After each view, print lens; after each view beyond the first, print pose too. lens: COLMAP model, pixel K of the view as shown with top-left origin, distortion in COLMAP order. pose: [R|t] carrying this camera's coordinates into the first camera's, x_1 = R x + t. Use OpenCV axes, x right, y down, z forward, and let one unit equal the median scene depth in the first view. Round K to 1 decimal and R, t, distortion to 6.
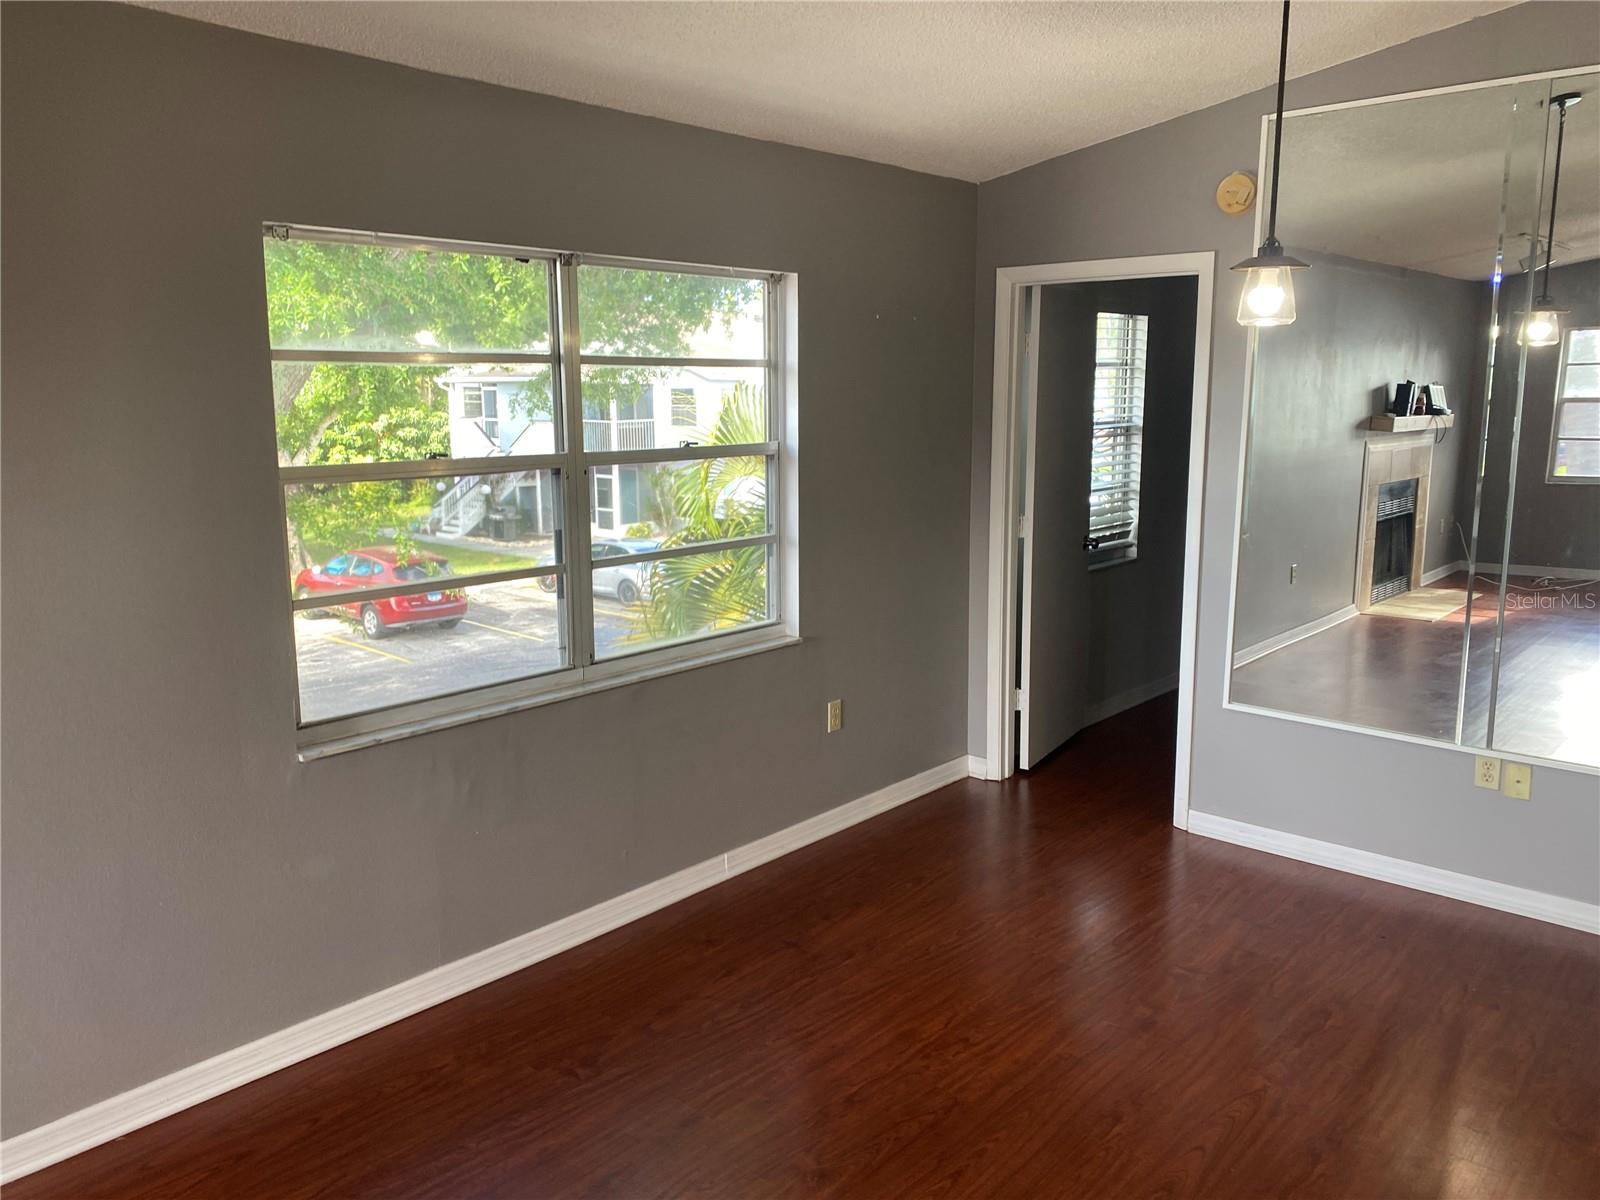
lens RADIAL K [[1223.5, 0, 790.6], [0, 1223.5, 591.0], [0, 0, 1]] dist [0.077621, -0.107257]
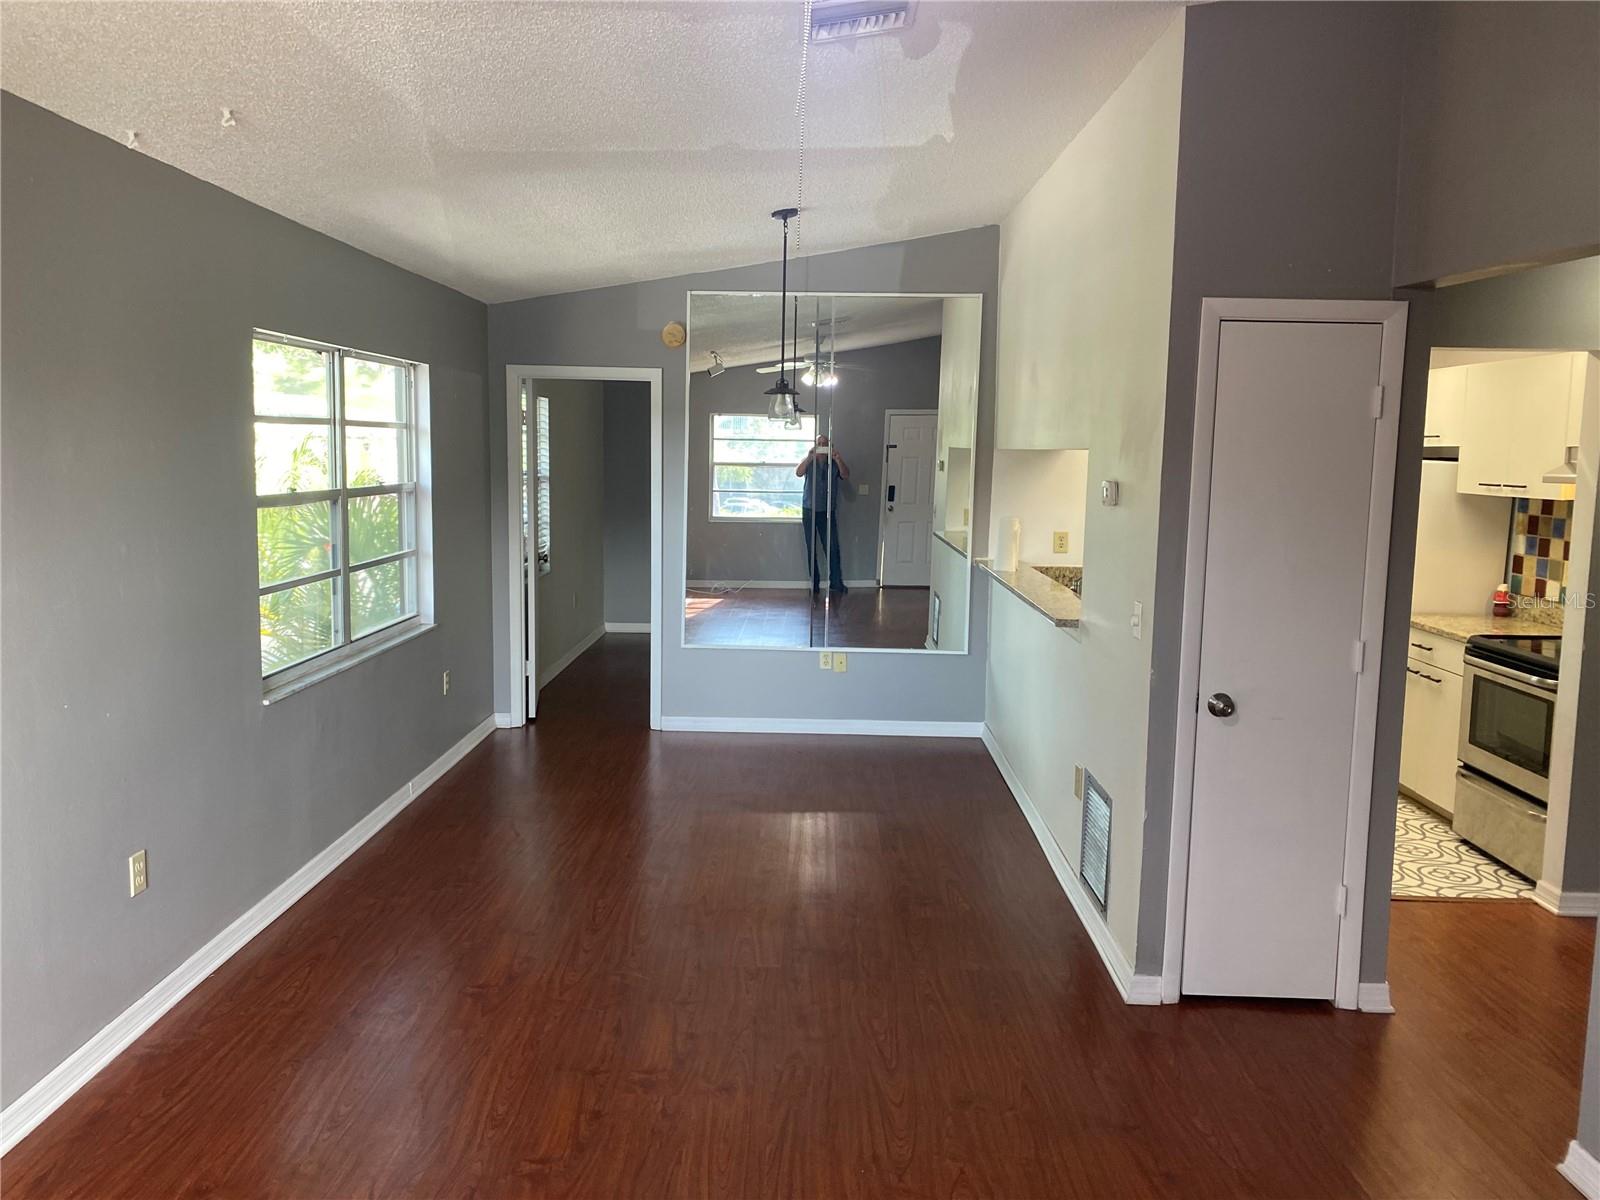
lens RADIAL K [[1220.6, 0, 800.0], [0, 1220.6, 600.0], [0, 0, 1]] dist [0.079786, 0.001166]
pose [[0.753492, -0.065365, 0.654200, -0.548405], [0.092056, 0.995732, -0.006538, 0.054373], [-0.650981, 0.065149, 0.756293, -0.301392]]
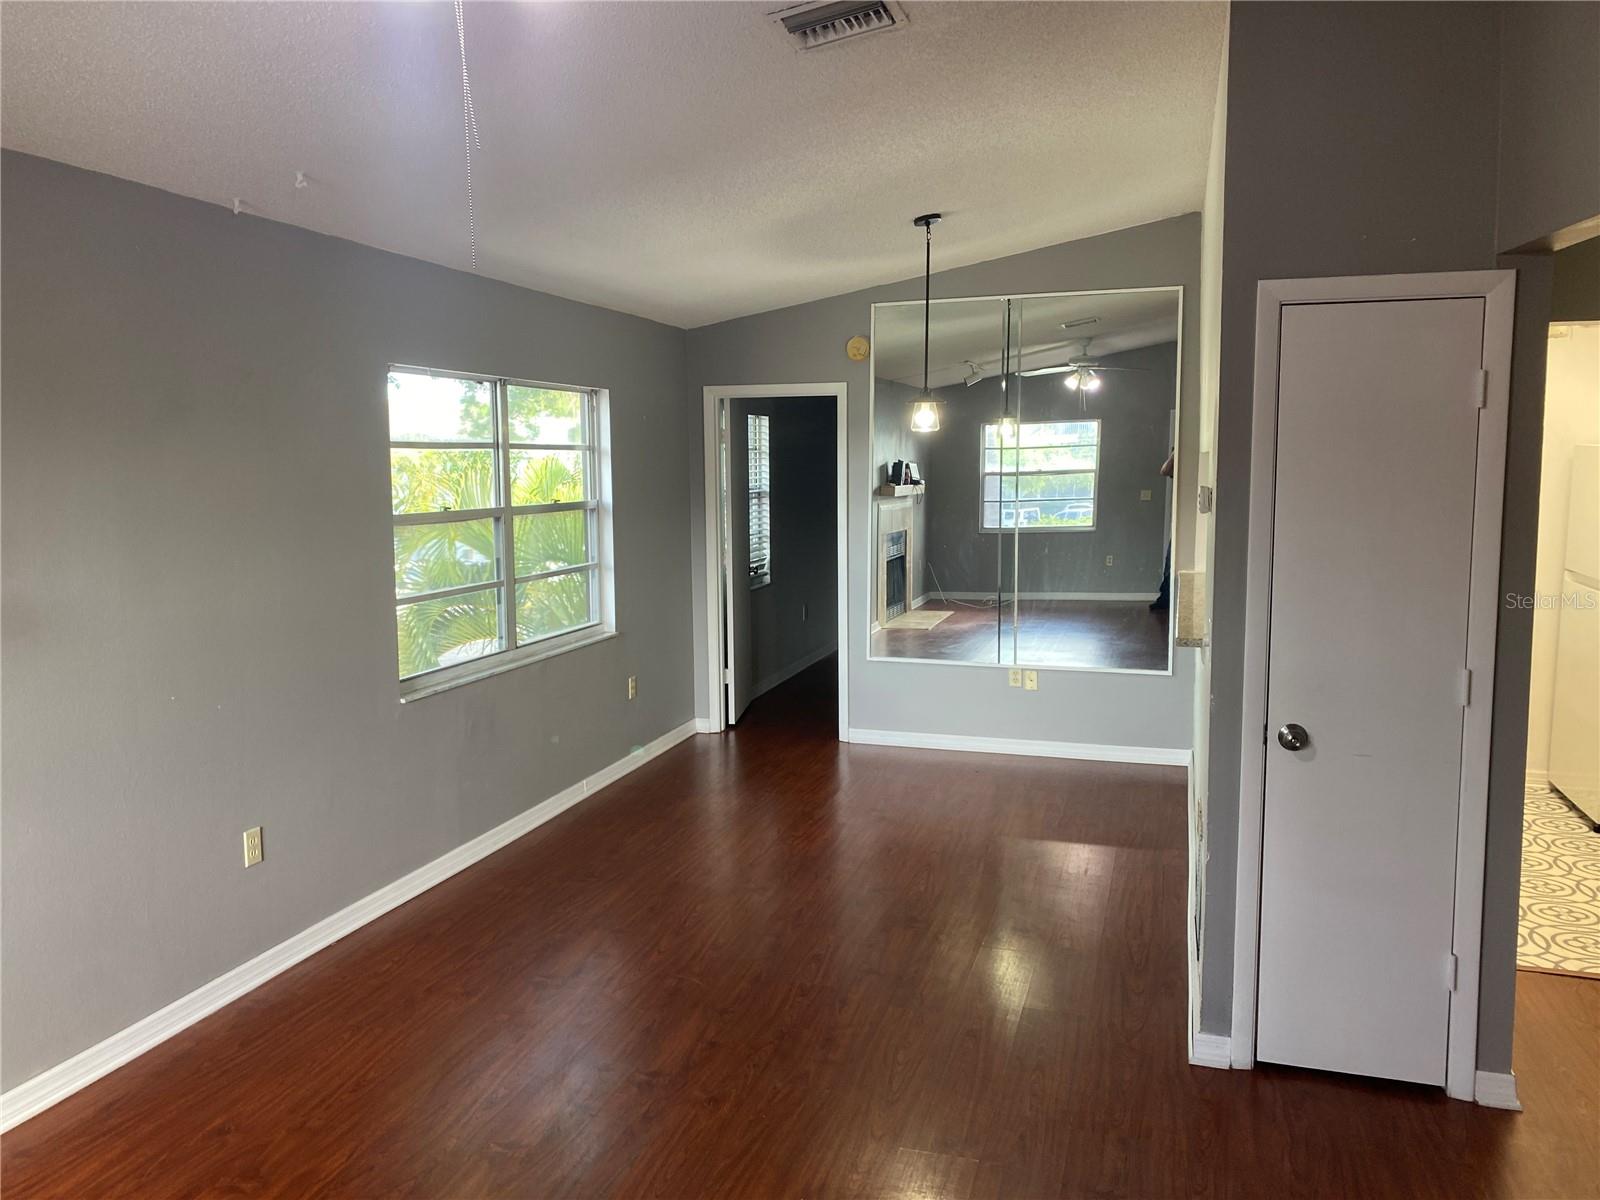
lens RADIAL K [[1228.9, 0, 800.0], [0, 1228.9, 600.0], [0, 0, 1]] dist [0.191151, -0.174029]
pose [[0.906608, -0.052822, 0.418654, -0.383785], [0.076683, 0.996238, -0.040363, 0.071225], [-0.414947, 0.068697, 0.907248, -0.416503]]
